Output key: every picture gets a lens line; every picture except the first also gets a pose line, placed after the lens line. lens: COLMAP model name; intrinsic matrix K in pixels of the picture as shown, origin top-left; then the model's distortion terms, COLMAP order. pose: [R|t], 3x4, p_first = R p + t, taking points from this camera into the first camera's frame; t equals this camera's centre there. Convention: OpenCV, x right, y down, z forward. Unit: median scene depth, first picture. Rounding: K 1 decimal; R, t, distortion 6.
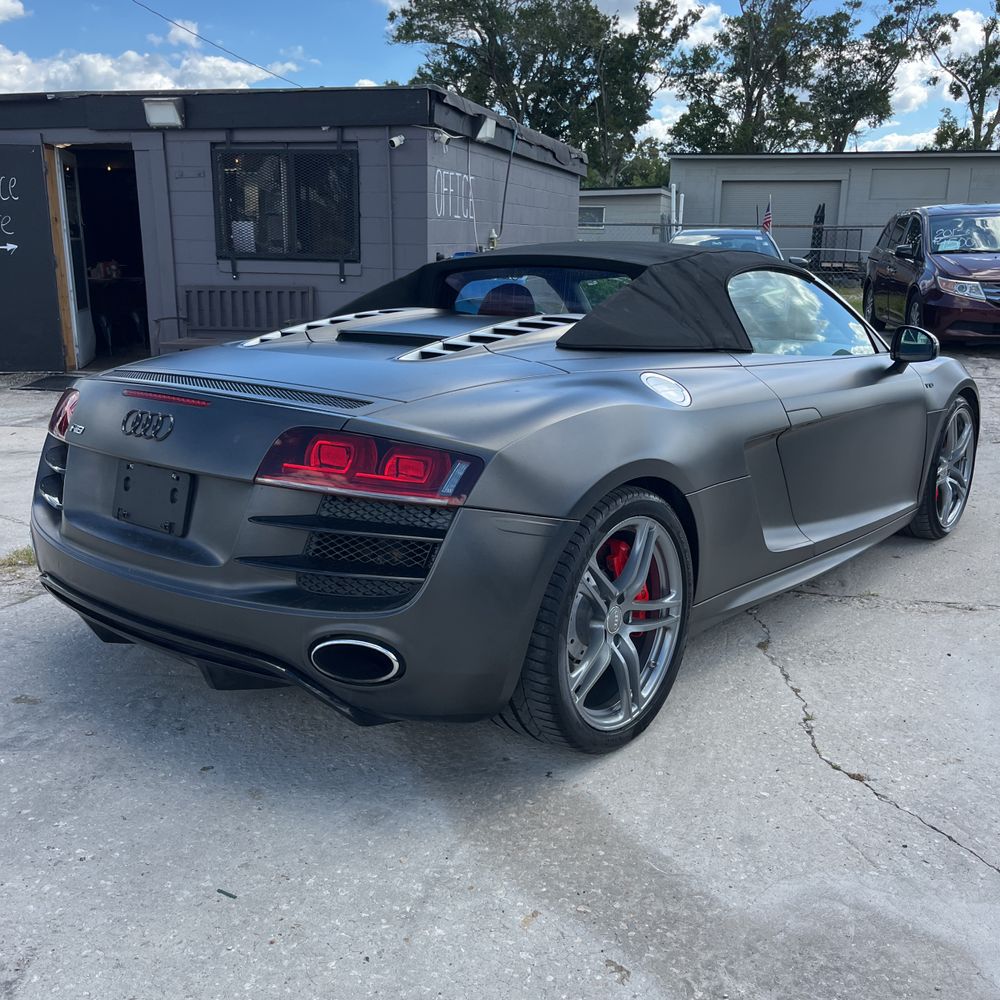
lens RADIAL K [[1025.8, 0, 507.5], [0, 1025.8, 507.2], [0, 0, 1]] dist [0.020755, 0.000000]
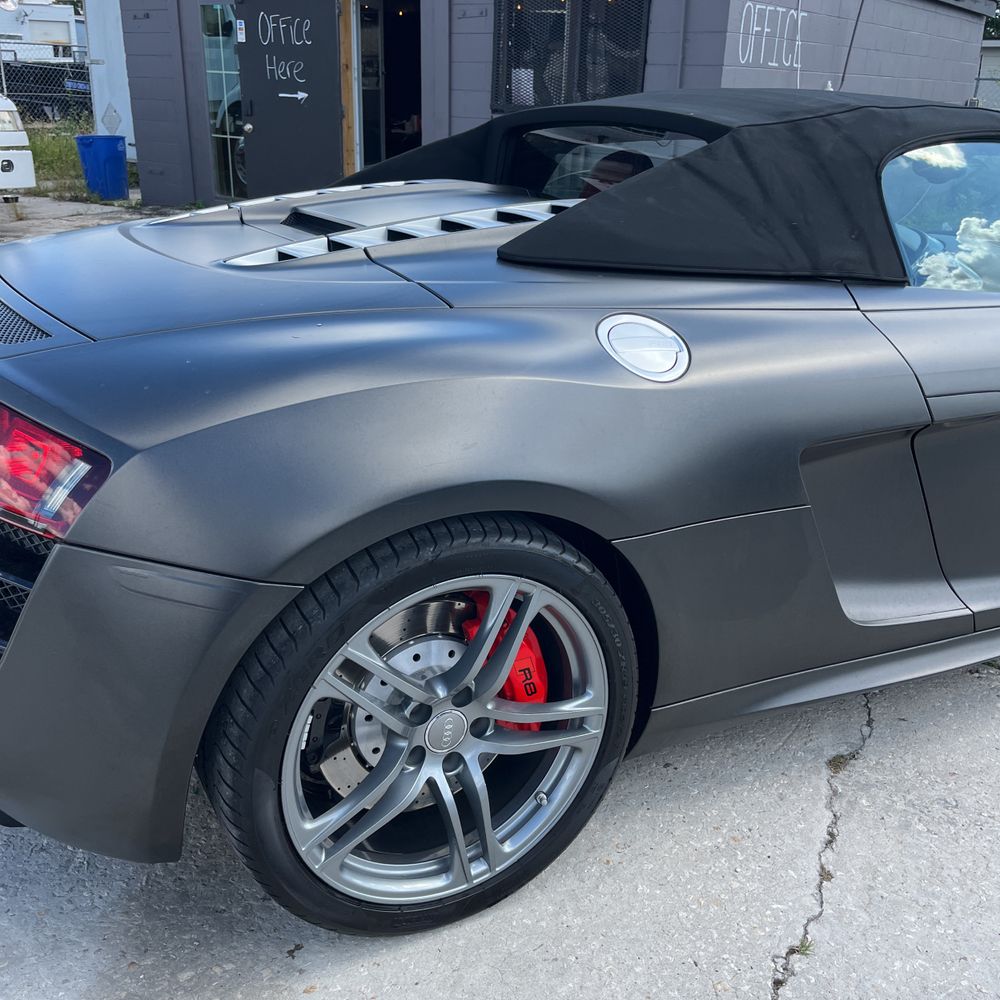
lens RADIAL K [[1025.8, 0, 499.2], [0, 1025.8, 508.0], [0, 0, 1]] dist [0.020755, 0.000000]
pose [[0.925575, 0.155501, -0.345154, 0.094885], [-0.111248, 0.983211, 0.144638, -0.032410], [0.361850, -0.095476, 0.927334, 0.136698]]
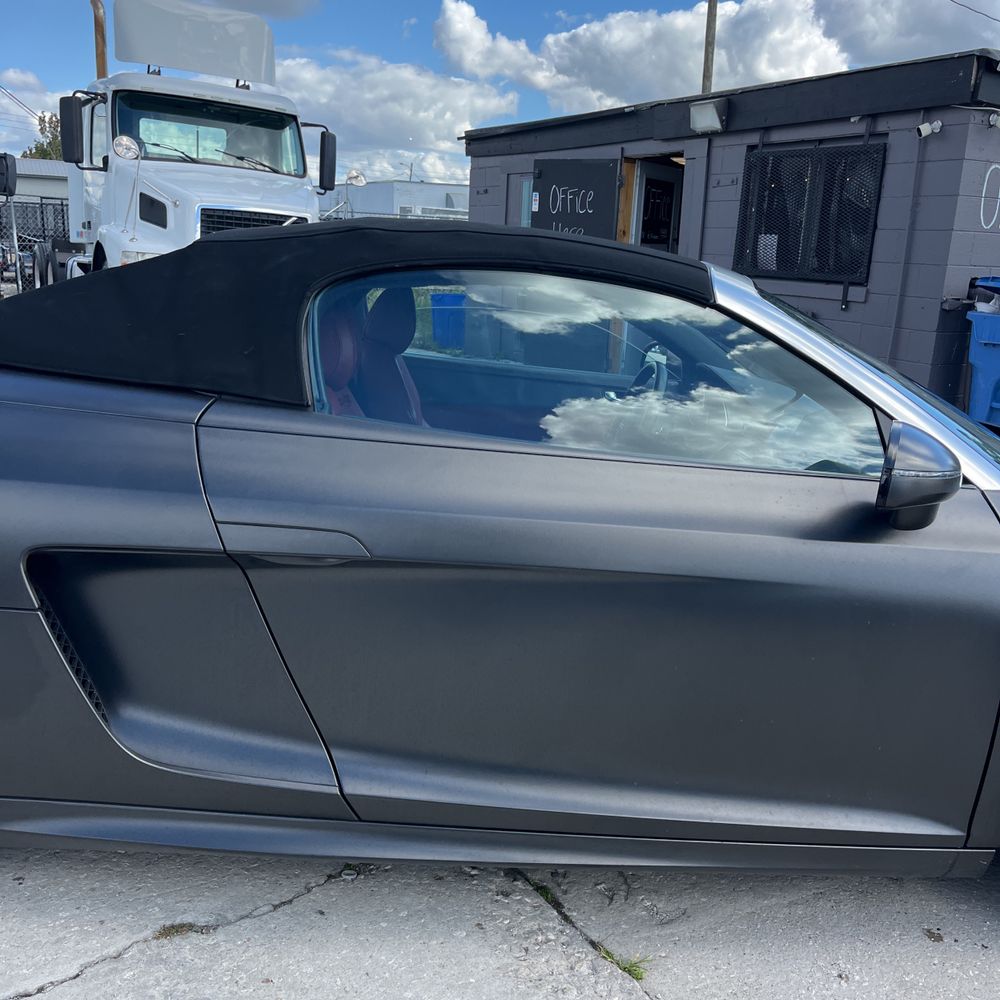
lens RADIAL K [[1025.8, 0, 504.2], [0, 1025.8, 511.1], [0, 0, 1]] dist [0.020755, 0.000000]
pose [[0.673554, 0.201734, -0.711076, 0.272301], [-0.221492, 0.972912, 0.066214, -0.060762], [0.705172, 0.112899, 0.699991, 0.270791]]
